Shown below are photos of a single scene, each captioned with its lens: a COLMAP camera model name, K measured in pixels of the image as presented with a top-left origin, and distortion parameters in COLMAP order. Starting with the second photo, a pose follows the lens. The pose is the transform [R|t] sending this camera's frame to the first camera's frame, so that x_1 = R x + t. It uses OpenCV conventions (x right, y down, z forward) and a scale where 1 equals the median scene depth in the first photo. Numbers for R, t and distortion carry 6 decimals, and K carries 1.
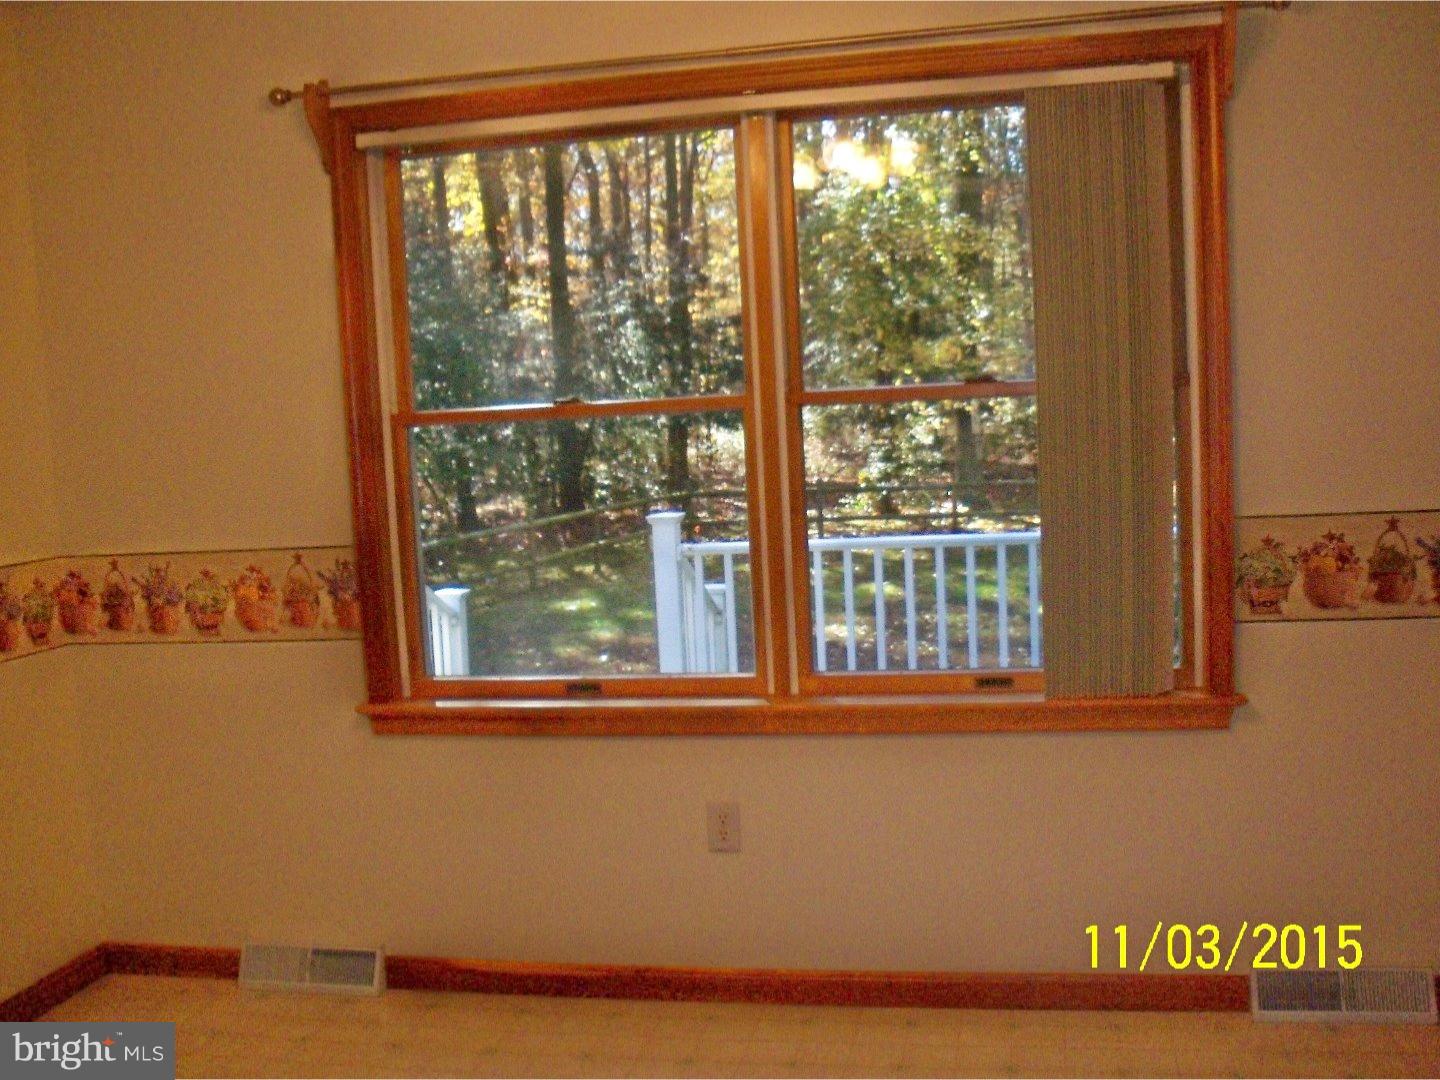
lens RADIAL K [[1523.1, 0, 721.9], [0, 1523.1, 545.3], [0, 0, 1]] dist [-0.154725, 0.211790]
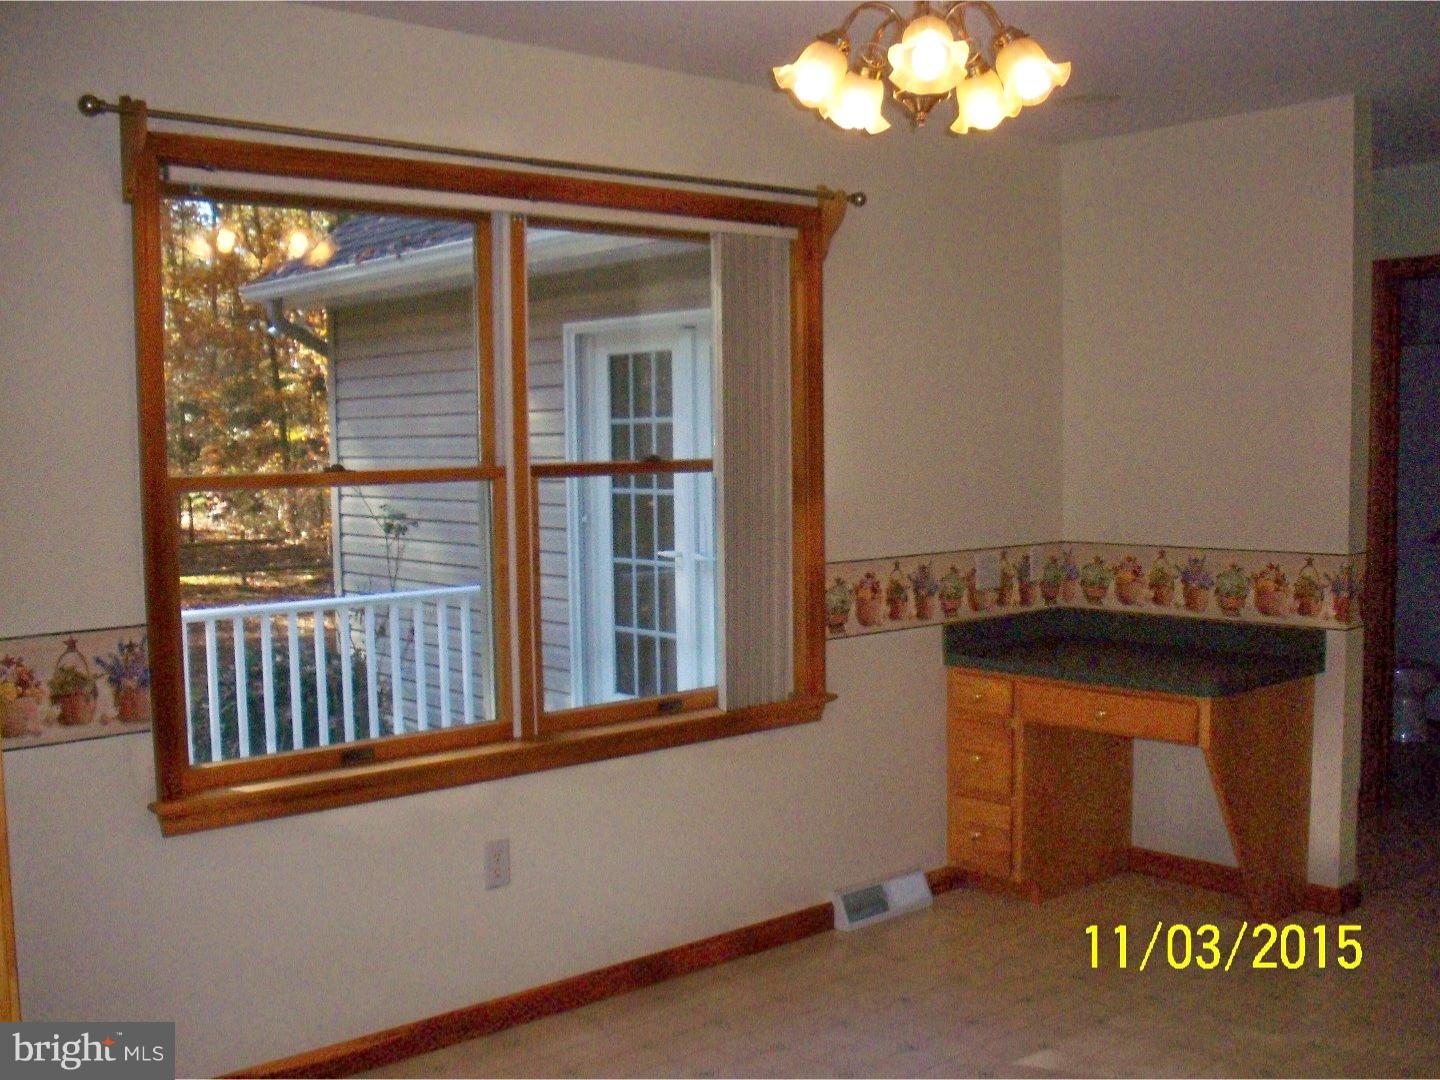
lens RADIAL K [[1575.8, 0, 720.8], [0, 1575.8, 598.5], [0, 0, 1]] dist [0.004948, -0.005295]
pose [[0.613808, -0.035640, 0.788650, -0.803009], [0.076522, 0.996962, -0.014503, 0.025452], [-0.785738, 0.069251, 0.614671, 0.171961]]
